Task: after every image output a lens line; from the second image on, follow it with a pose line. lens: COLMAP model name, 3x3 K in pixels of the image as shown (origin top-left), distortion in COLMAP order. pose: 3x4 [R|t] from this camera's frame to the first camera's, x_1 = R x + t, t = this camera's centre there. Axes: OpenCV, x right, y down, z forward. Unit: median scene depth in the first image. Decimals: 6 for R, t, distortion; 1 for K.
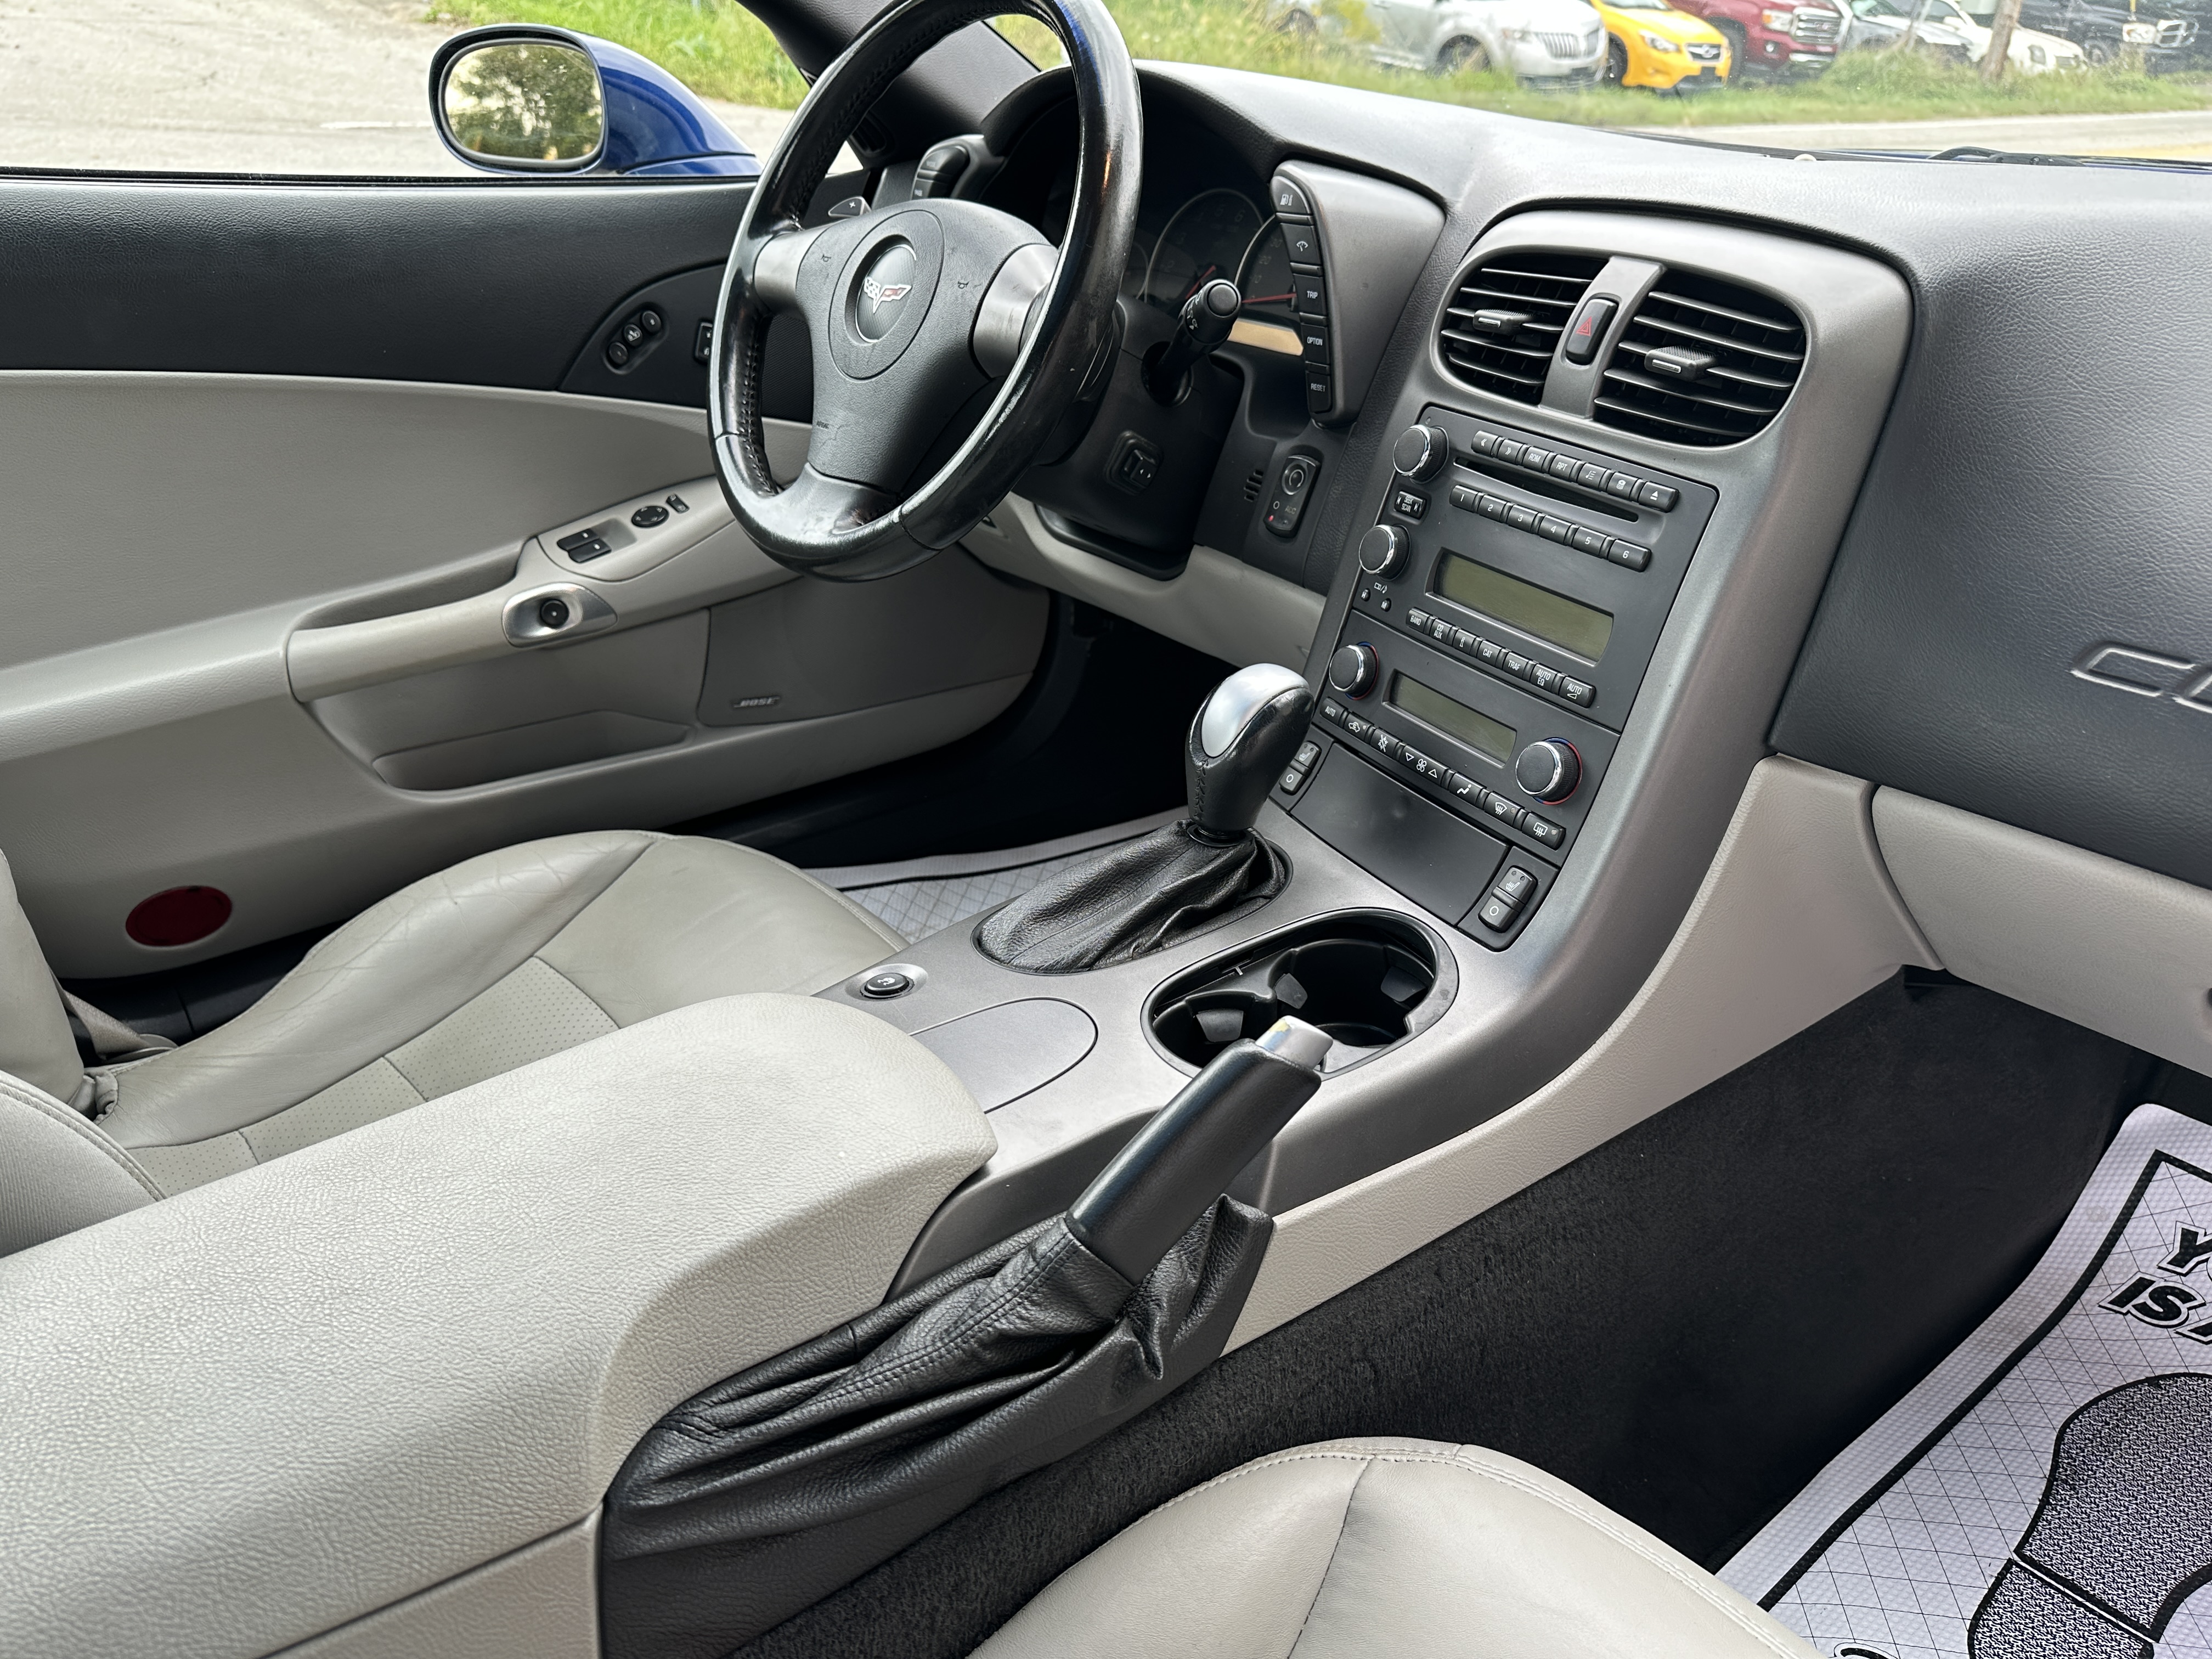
lens RADIAL K [[1542.6, 0, 1106.5], [0, 1542.6, 868.9], [0, 0, 1]] dist [-0.000468, -0.006250]
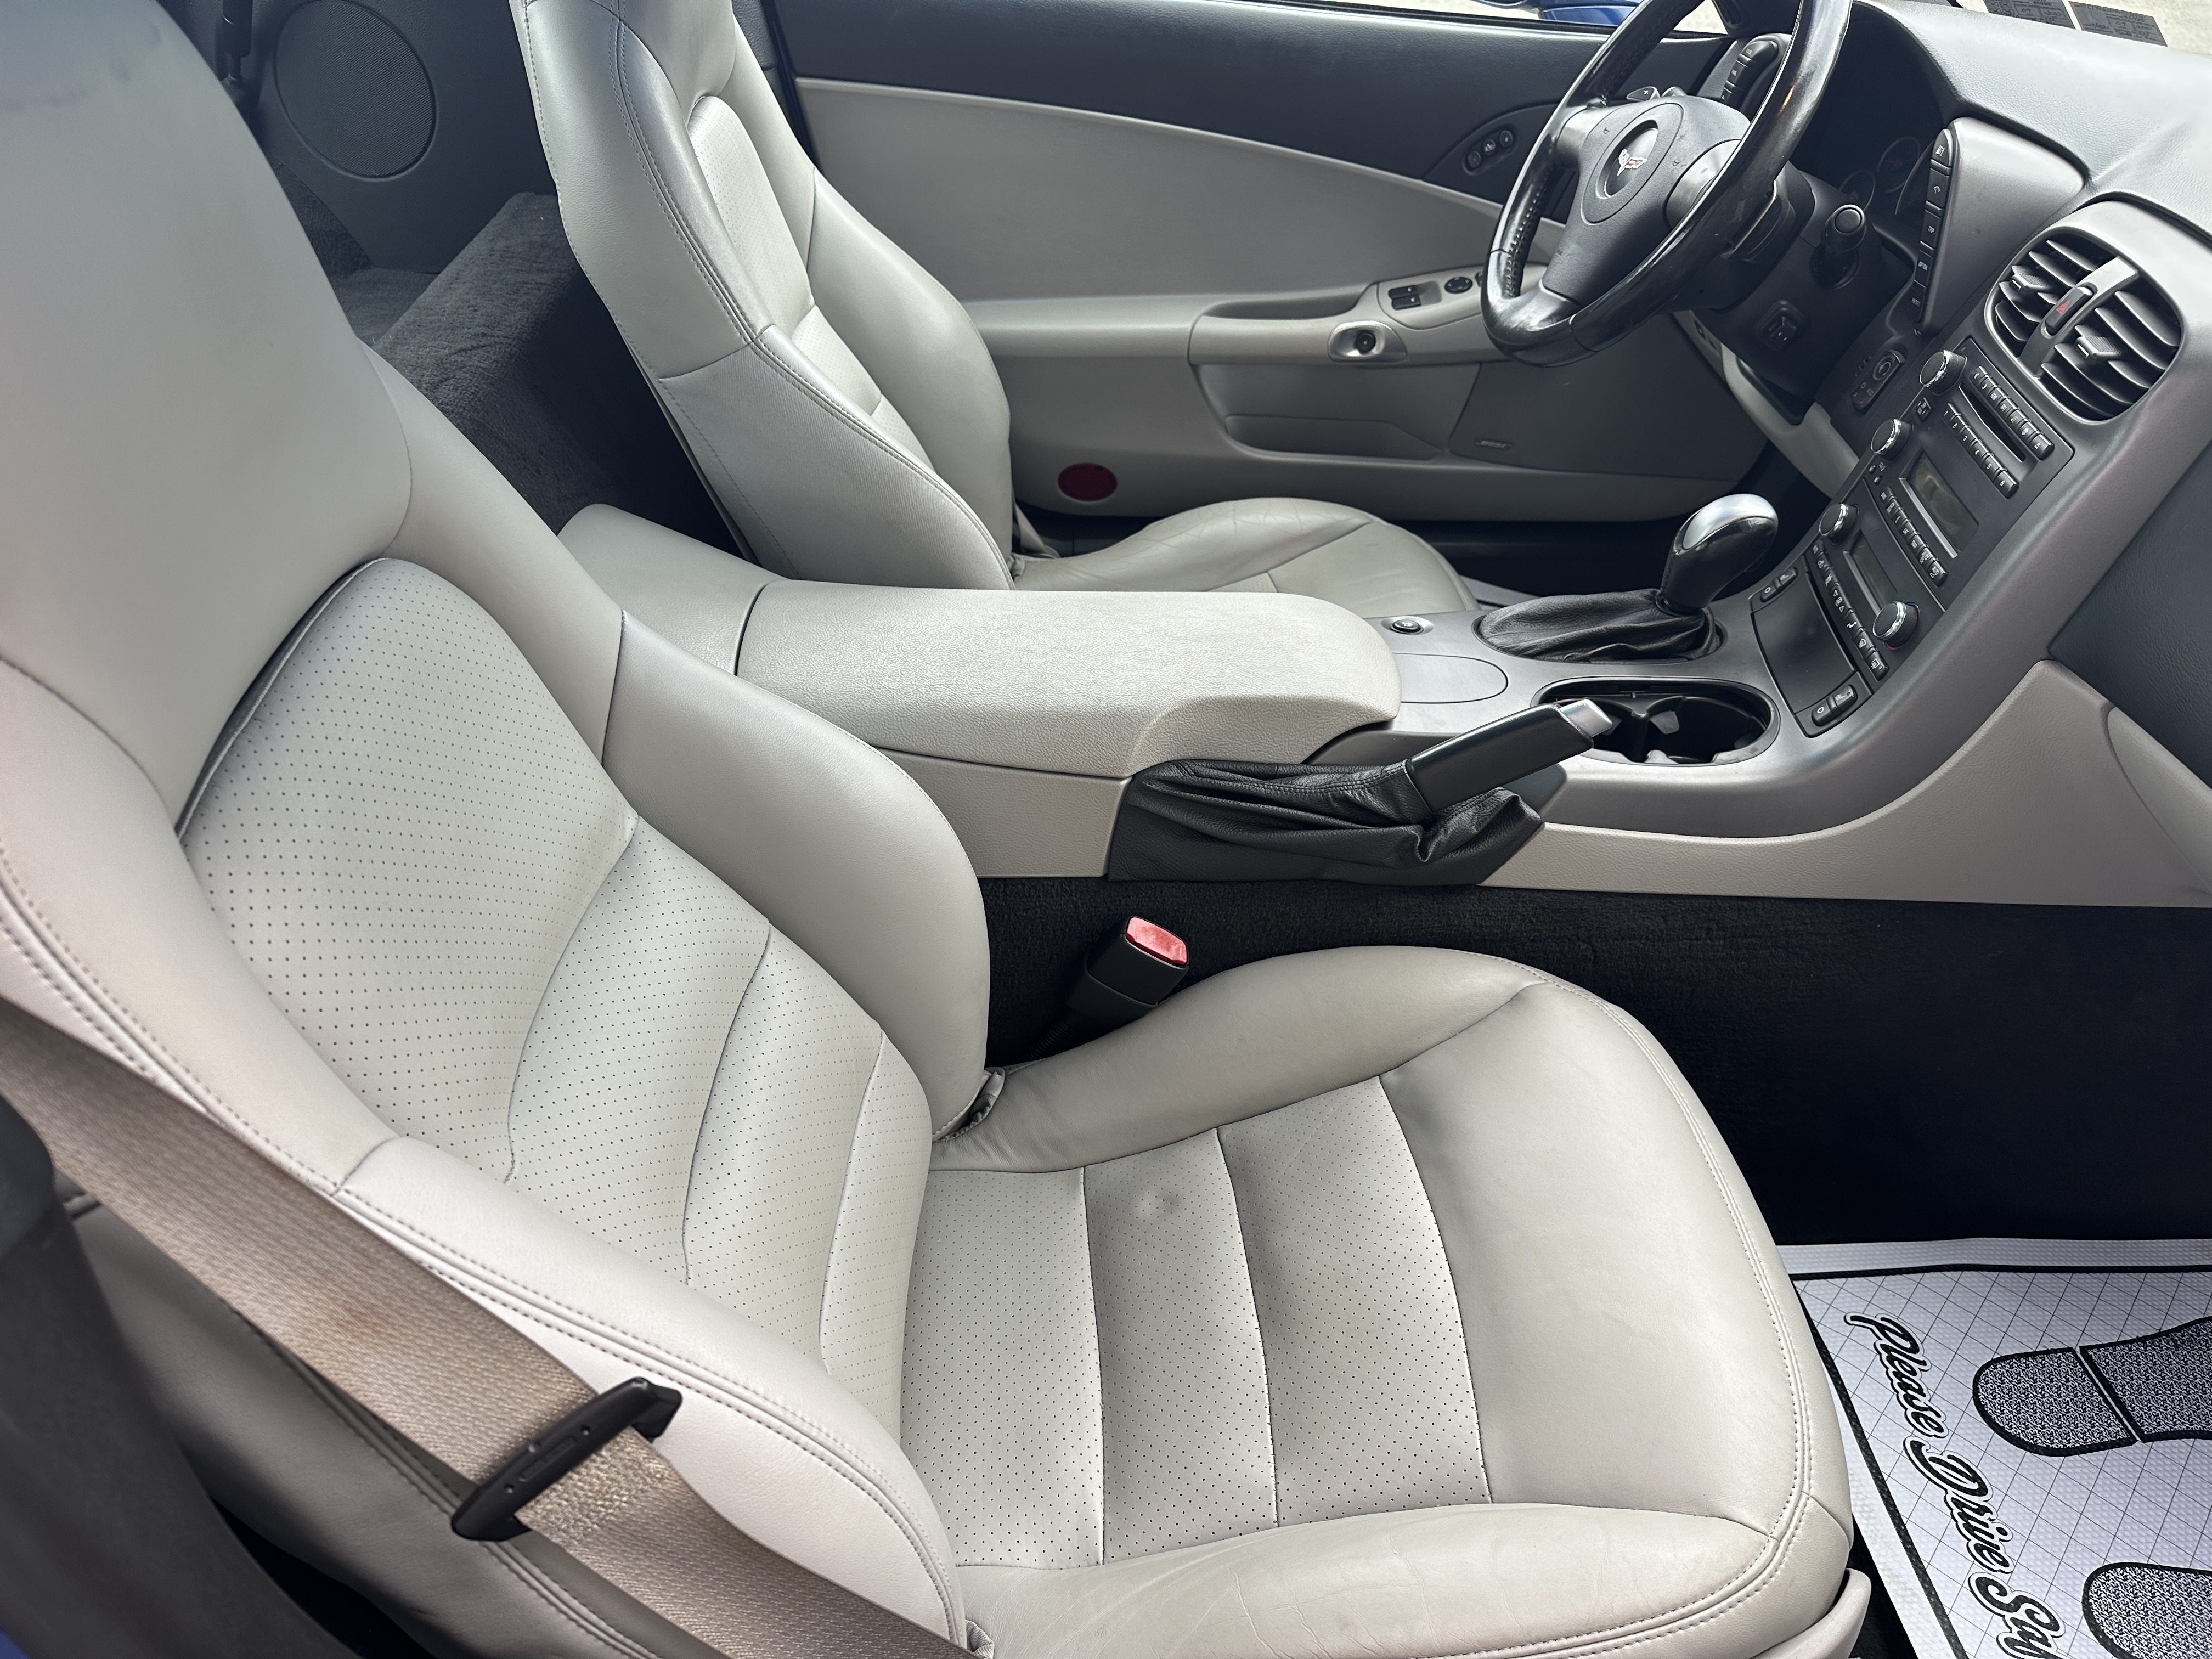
lens RADIAL K [[1557.4, 0, 1114.1], [0, 1557.4, 836.0], [0, 0, 1]] dist [0.114532, -0.183128]
pose [[0.804902, 0.372088, -0.462259, 0.398882], [-0.305048, 0.927629, 0.215521, 0.017885], [0.508998, -0.032462, 0.860156, -0.508809]]
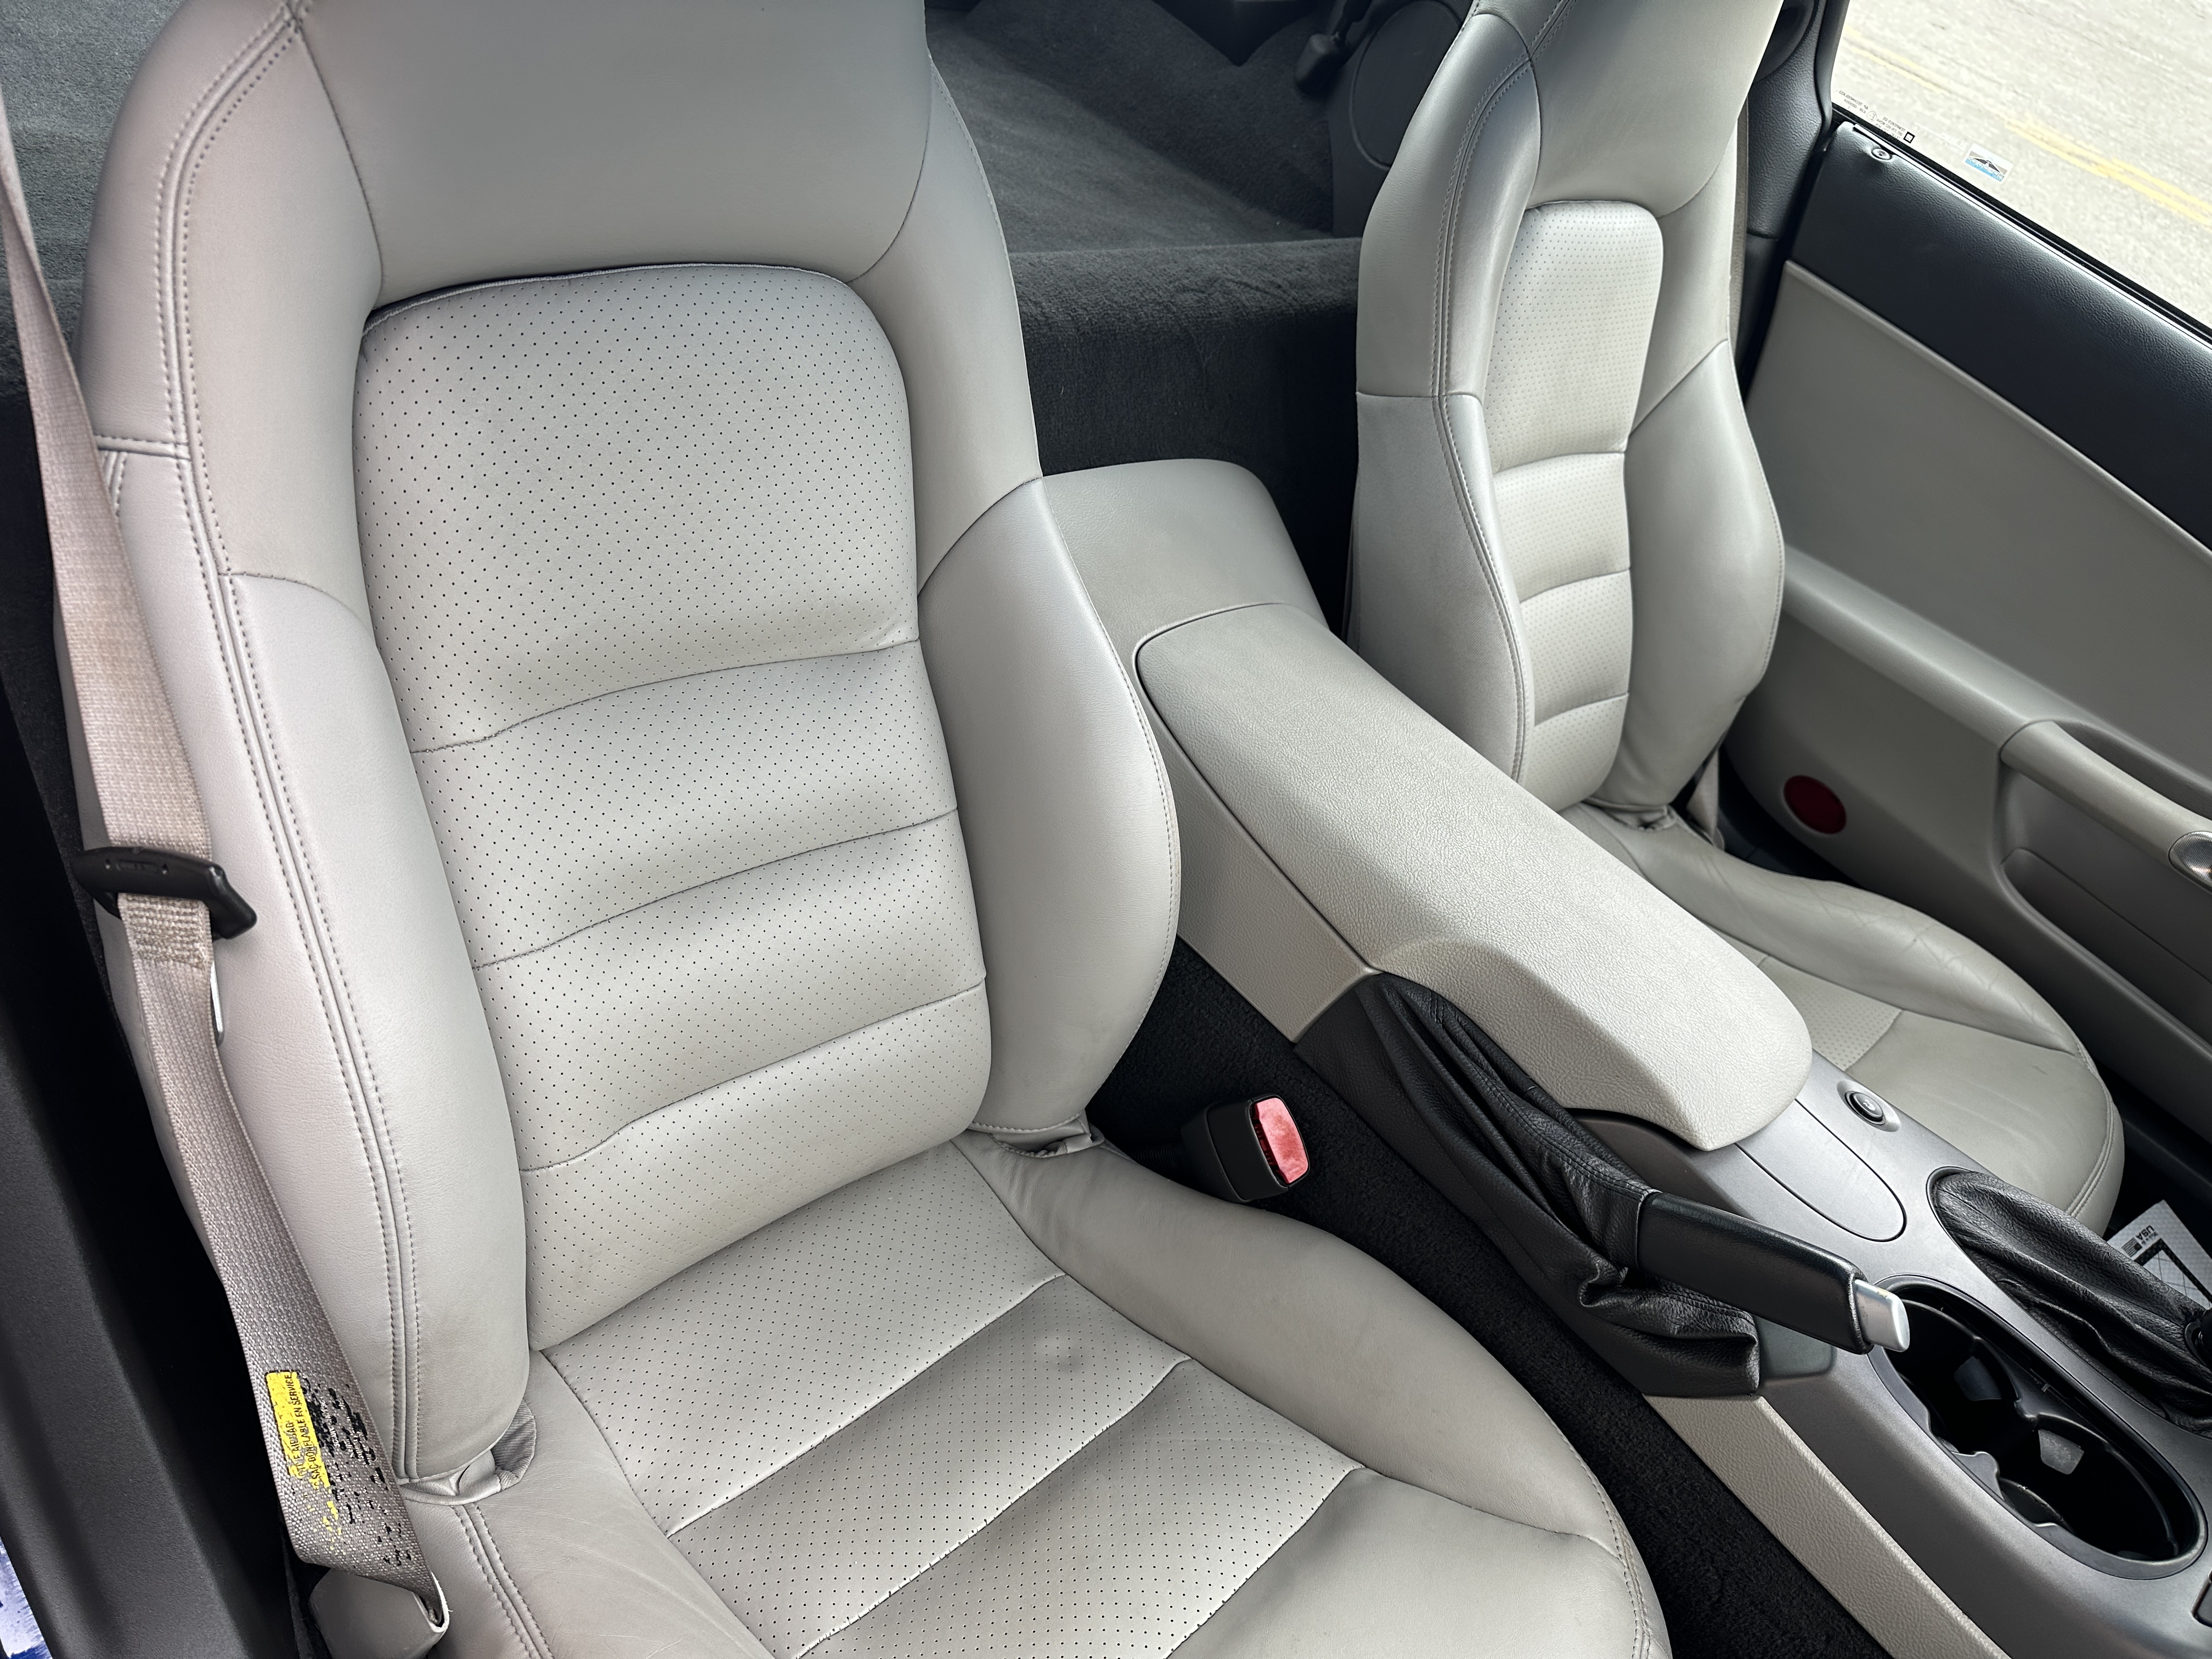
lens RADIAL K [[1557.4, 0, 1114.1], [0, 1557.4, 836.0], [0, 0, 1]] dist [0.114532, -0.183128]
pose [[0.061868, 0.637885, -0.767643, 0.567398], [-0.698866, 0.576789, 0.422967, -0.142045], [0.712572, 0.510311, 0.481481, -0.113569]]
